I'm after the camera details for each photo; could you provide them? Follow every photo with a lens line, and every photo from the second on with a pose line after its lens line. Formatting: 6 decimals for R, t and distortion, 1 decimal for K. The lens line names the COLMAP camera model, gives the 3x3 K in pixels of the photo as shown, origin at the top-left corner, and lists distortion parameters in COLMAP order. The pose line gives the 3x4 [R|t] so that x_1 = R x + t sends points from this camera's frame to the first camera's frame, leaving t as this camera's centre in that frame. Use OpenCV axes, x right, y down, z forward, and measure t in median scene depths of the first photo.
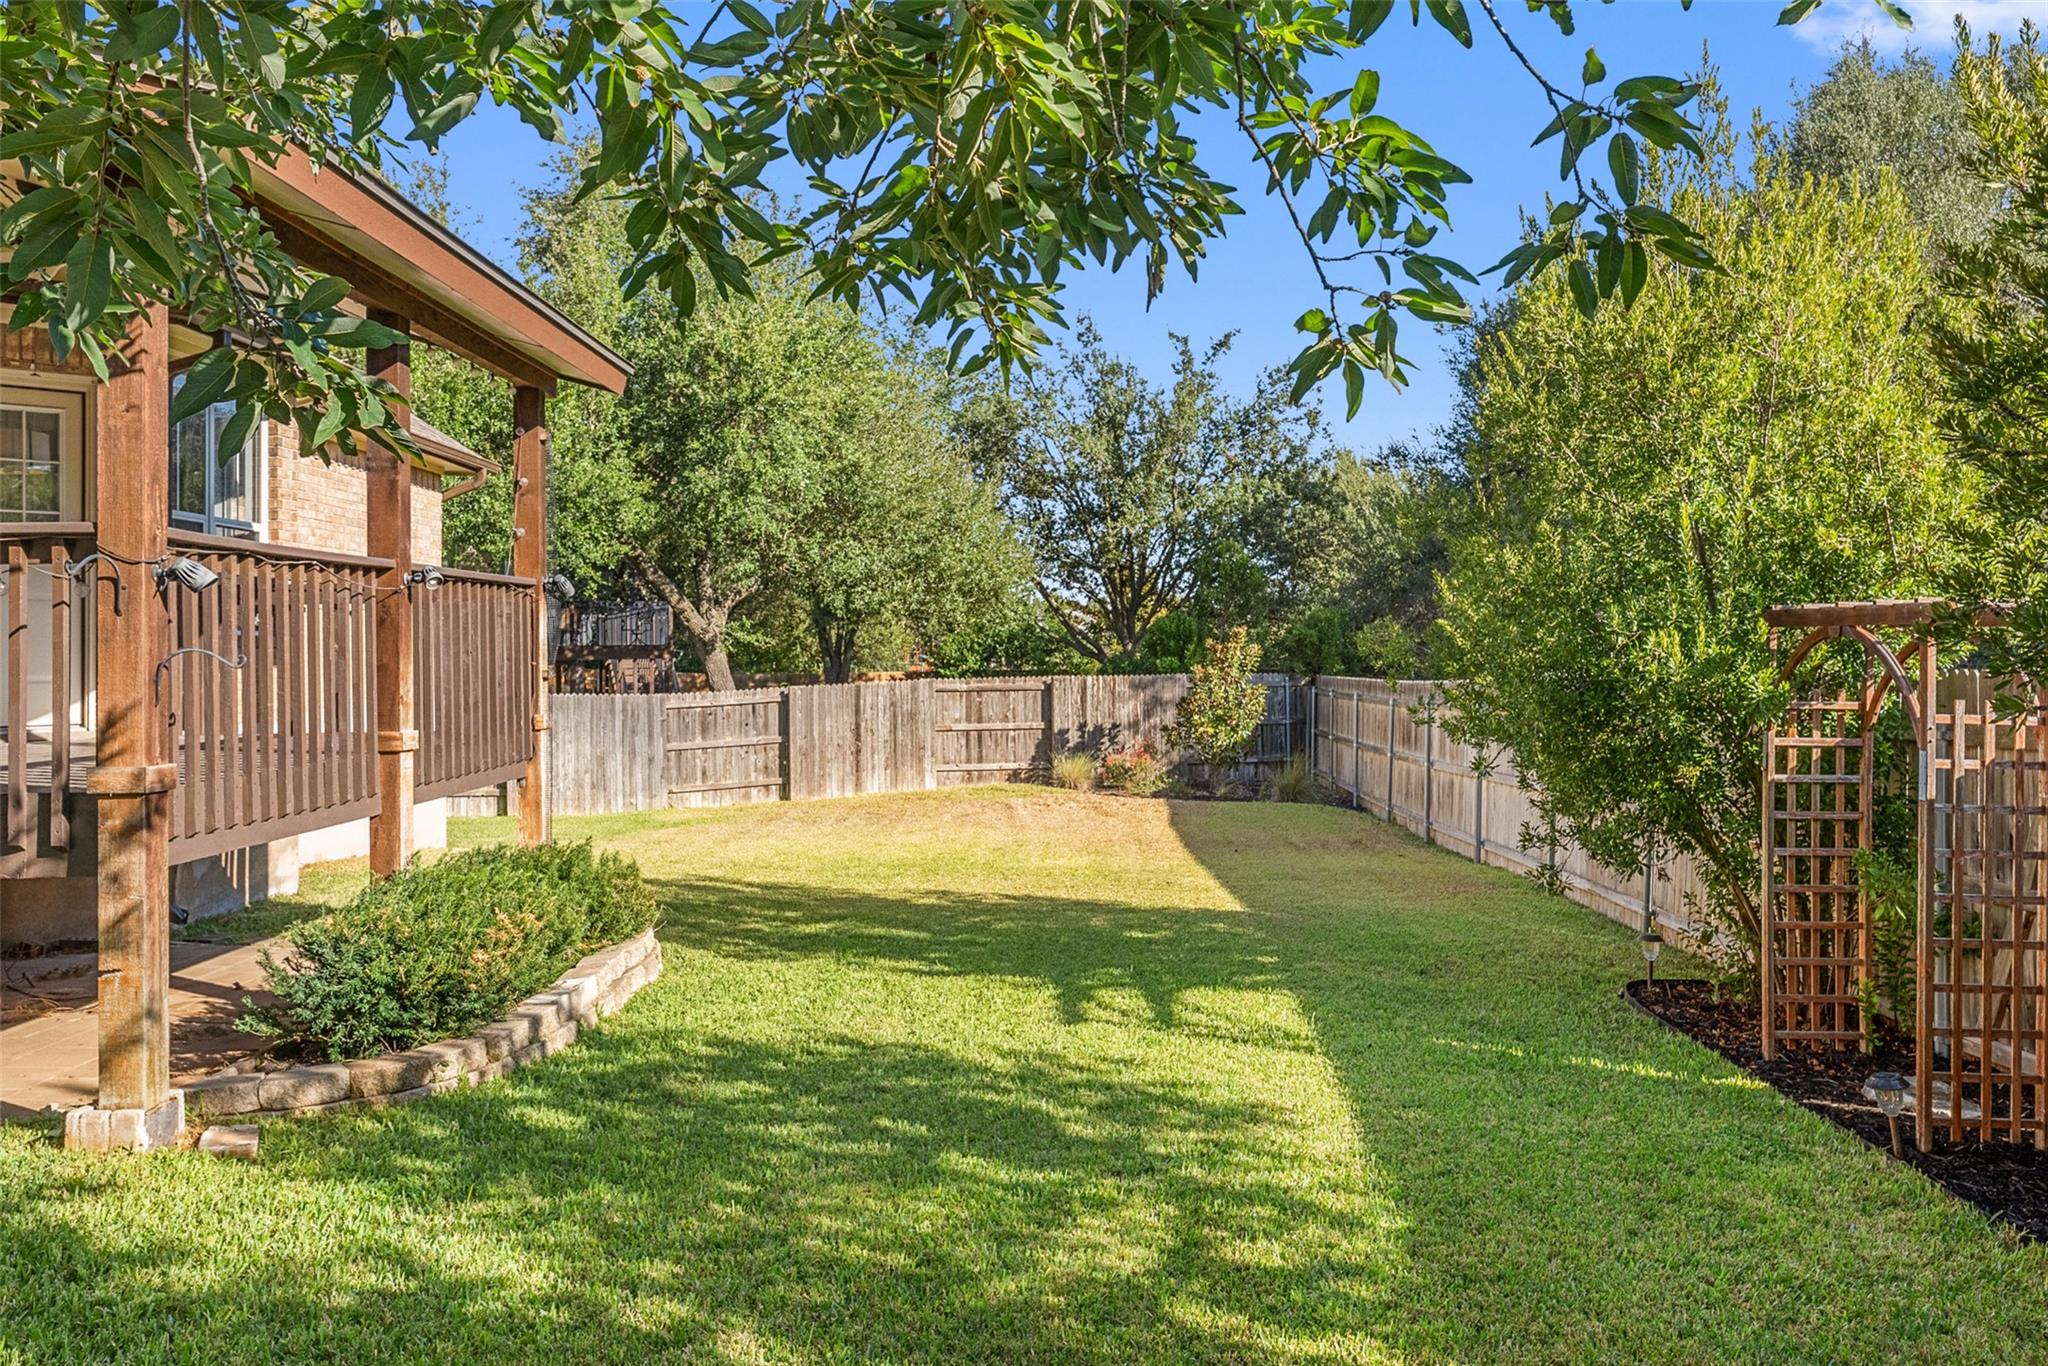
lens RADIAL K [[1501.7, 0, 1022.4], [0, 1501.7, 659.8], [0, 0, 1]] dist [-0.006496, -0.001929]
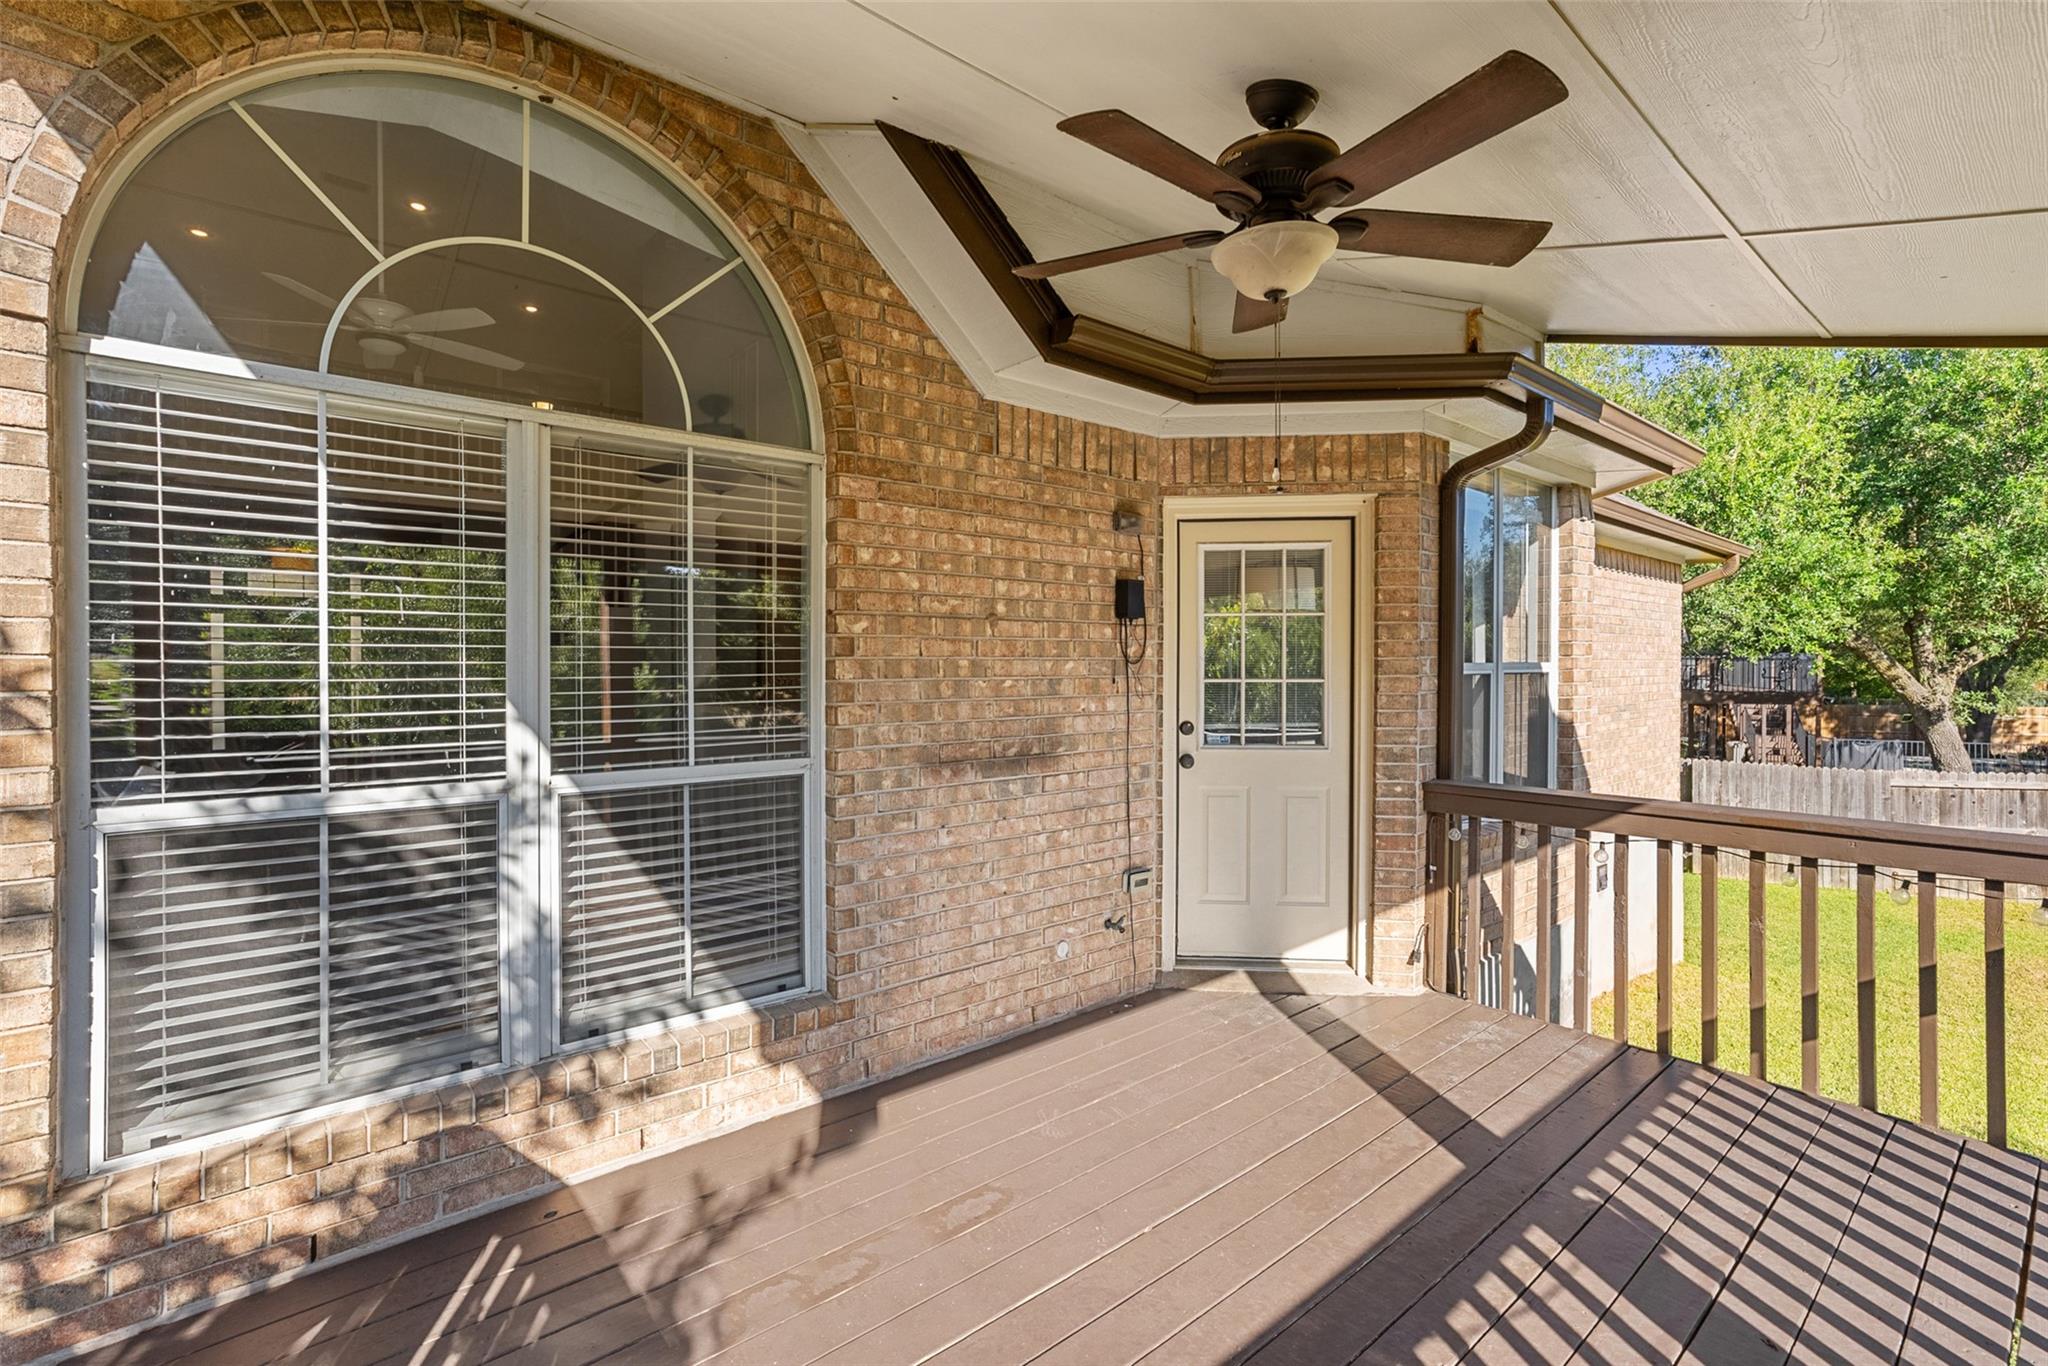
lens RADIAL K [[938.3, 0, 1033.3], [0, 938.3, 660.2], [0, 0, 1]] dist [0.001022, 0.001881]
pose [[0.647030, 0.003371, -0.762457, -0.296374], [-0.010935, 0.999928, -0.004859, -0.083105], [0.762386, 0.011481, 0.647020, 0.456314]]
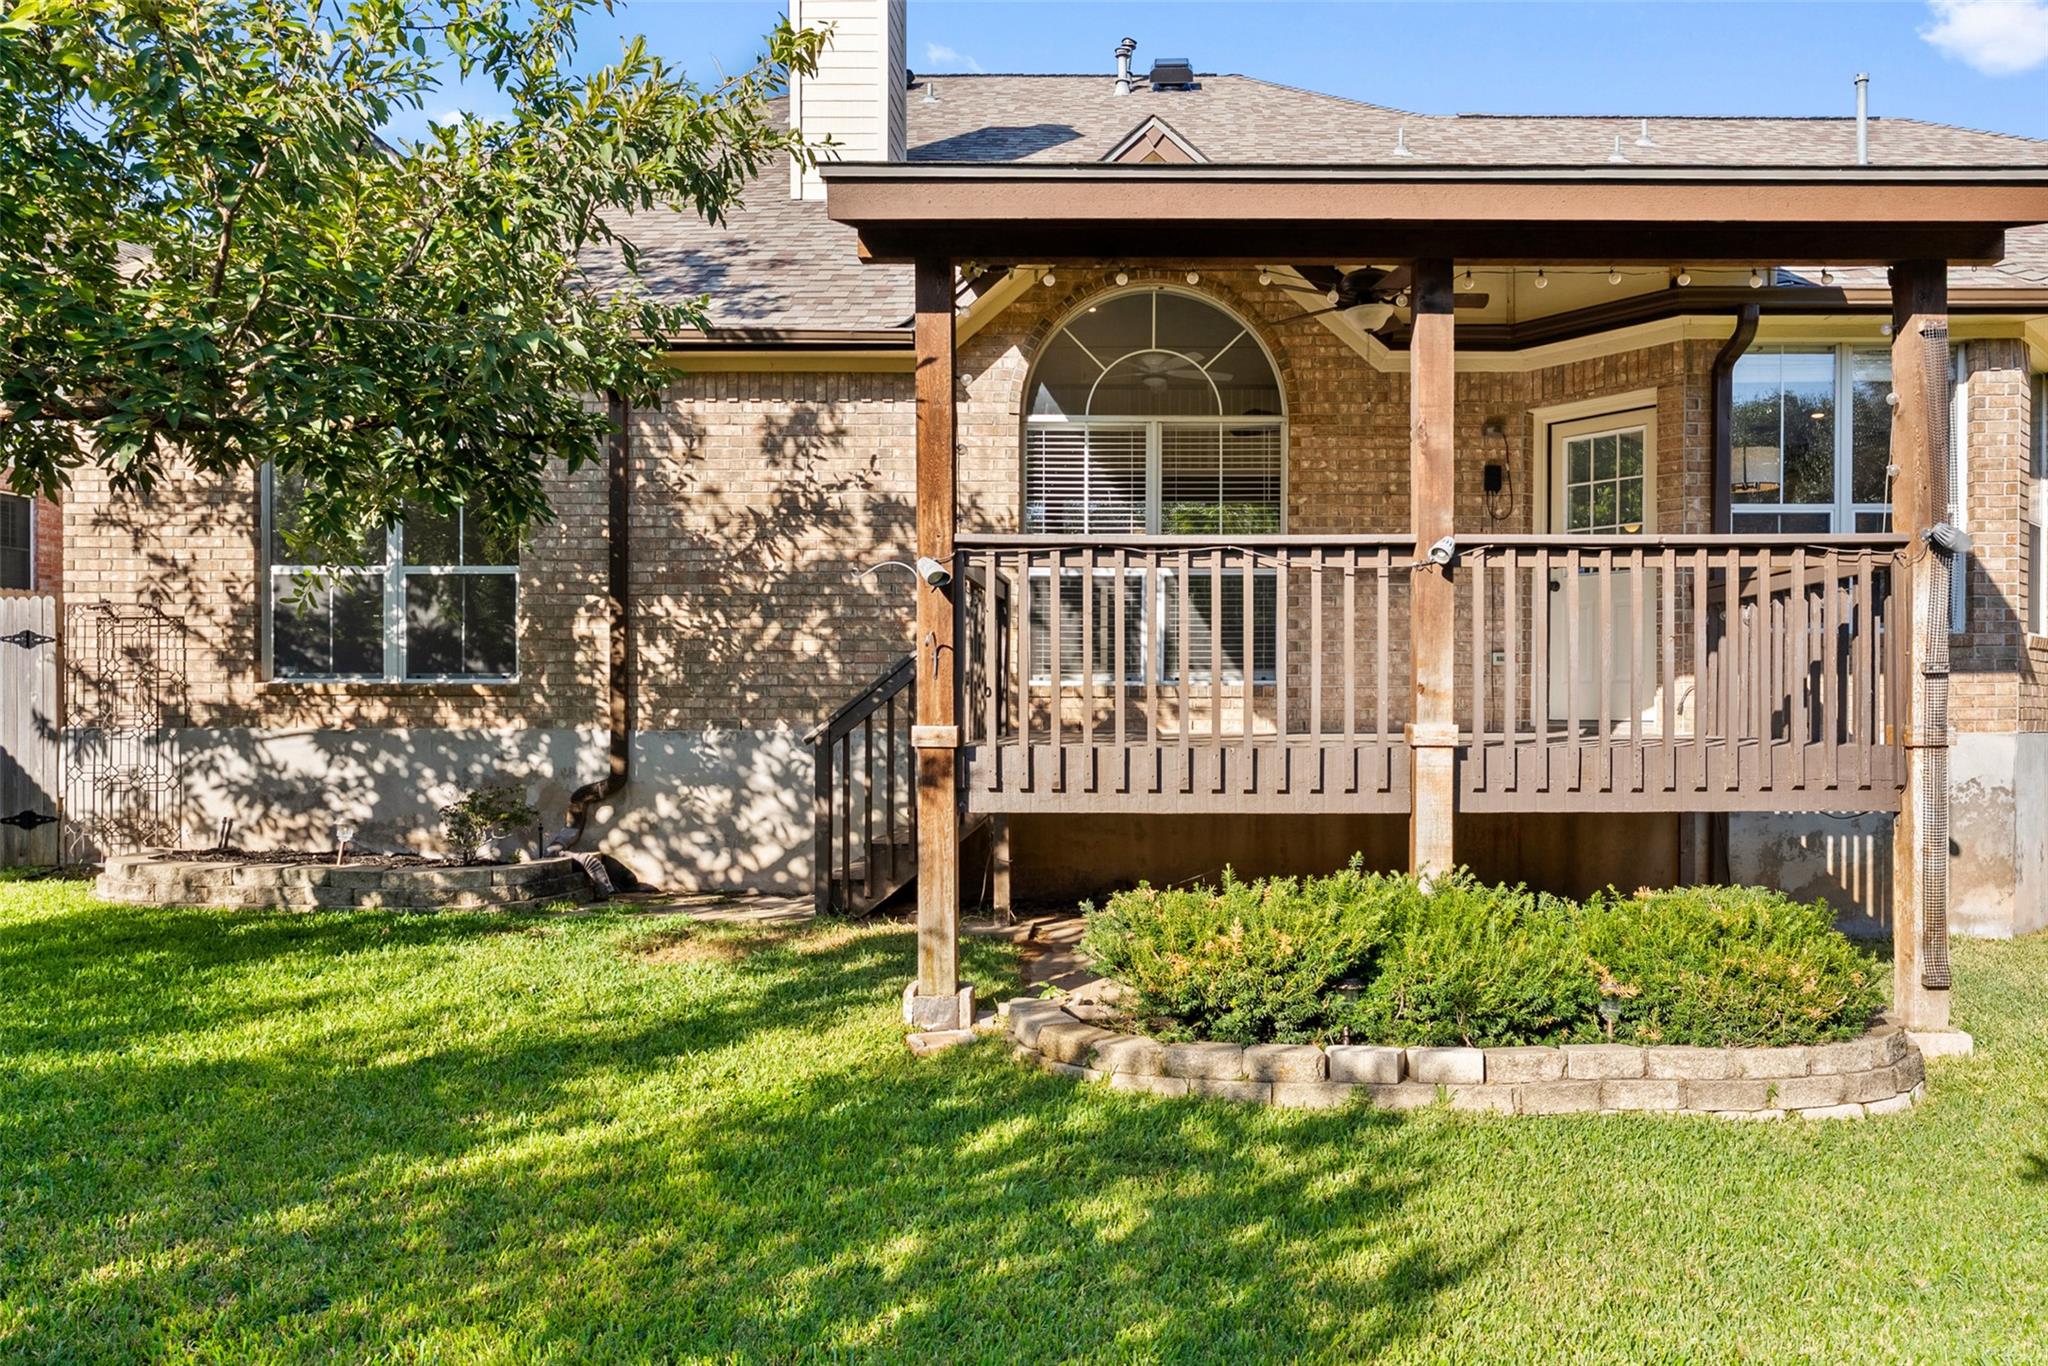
lens RADIAL K [[1262.7, 0, 1018.9], [0, 1262.7, 695.1], [0, 0, 1]] dist [-0.004921, 0.000614]
pose [[-0.001407, -0.007269, -0.999973, 0.178798], [-0.012105, 0.999900, -0.007251, 0.023238], [0.999926, 0.012095, -0.001495, 0.433763]]
